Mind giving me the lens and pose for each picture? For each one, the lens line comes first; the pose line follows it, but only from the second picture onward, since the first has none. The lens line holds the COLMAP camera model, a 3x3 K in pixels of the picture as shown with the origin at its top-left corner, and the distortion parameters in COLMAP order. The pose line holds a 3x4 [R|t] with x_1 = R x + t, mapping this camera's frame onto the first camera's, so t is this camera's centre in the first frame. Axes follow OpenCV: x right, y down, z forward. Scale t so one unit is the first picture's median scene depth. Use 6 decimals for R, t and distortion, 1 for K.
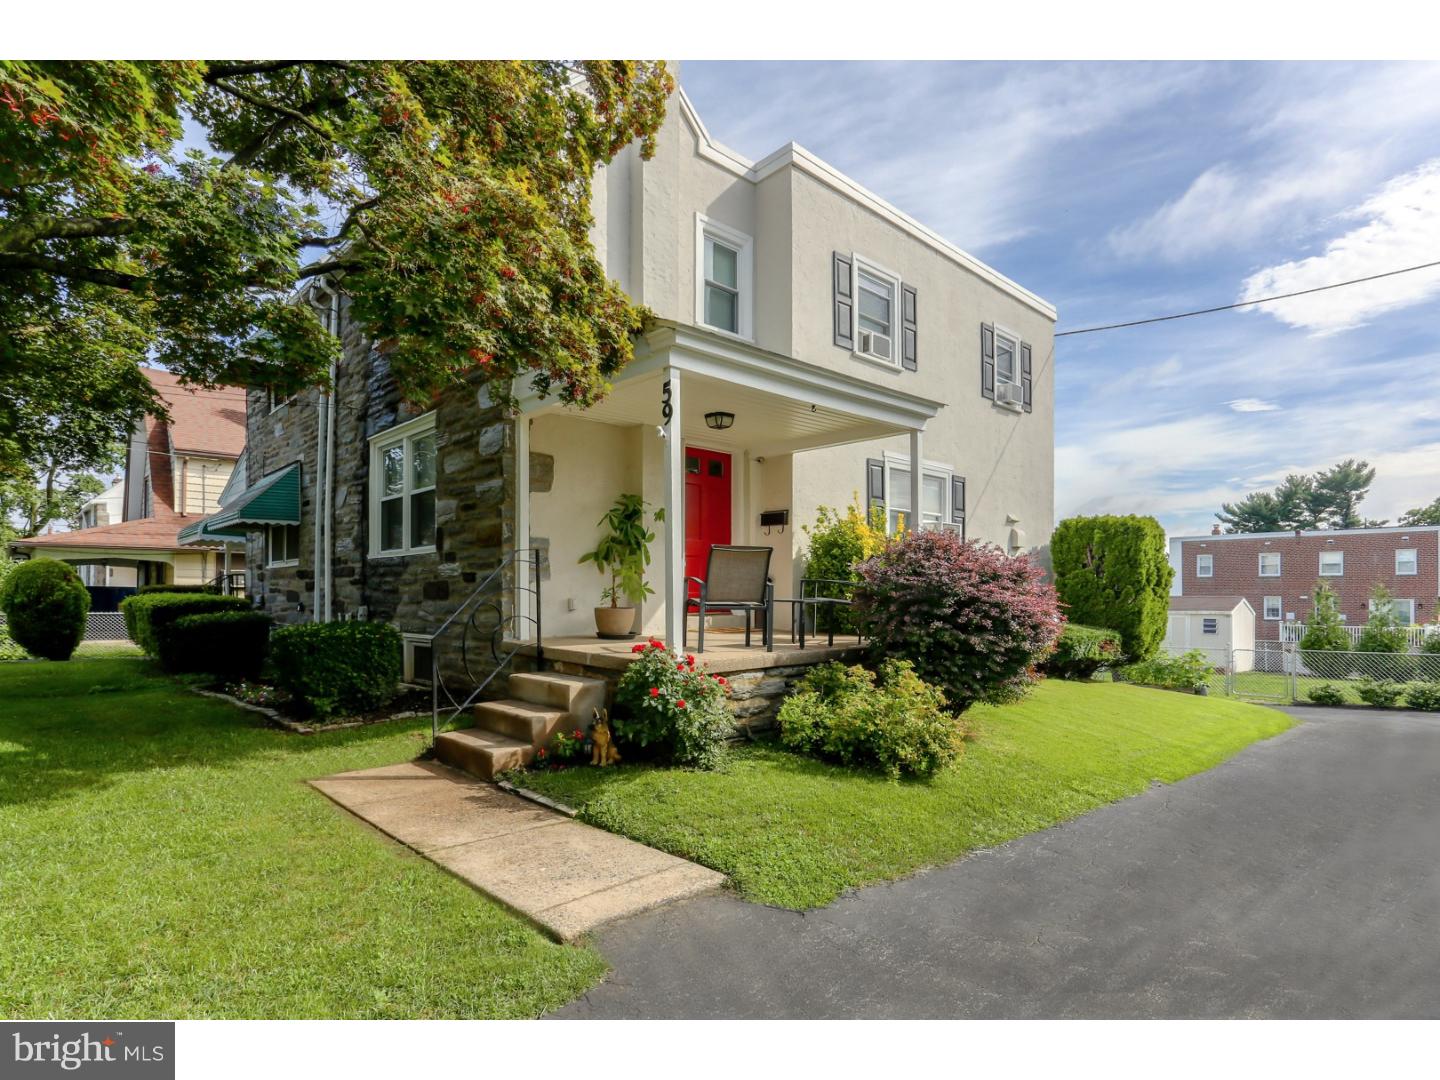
lens RADIAL K [[681.8, 0, 722.7], [0, 681.8, 576.7], [0, 0, 1]] dist [0.001869, 0.000112]
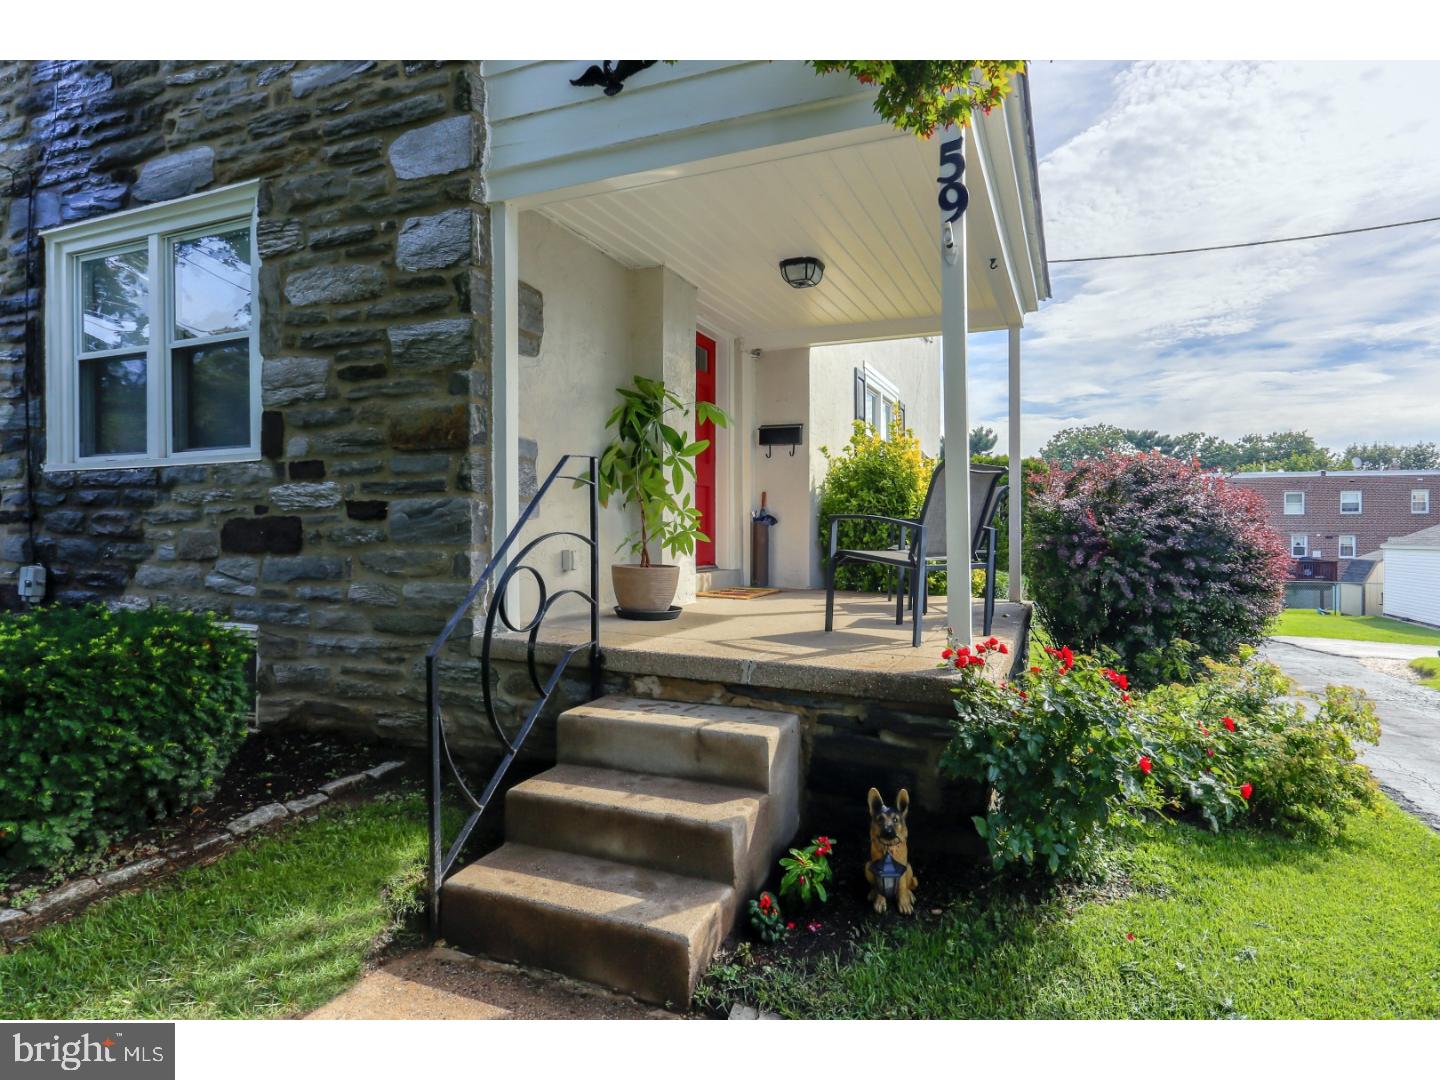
lens RADIAL K [[741.4, 0, 806.3], [0, 741.4, 528.8], [0, 0, 1]] dist [0.002339, 0.000691]
pose [[0.920200, 0.002989, 0.391436, -0.281801], [-0.009397, 0.999851, 0.014458, 0.003179], [-0.391335, -0.016982, 0.920092, 0.355526]]
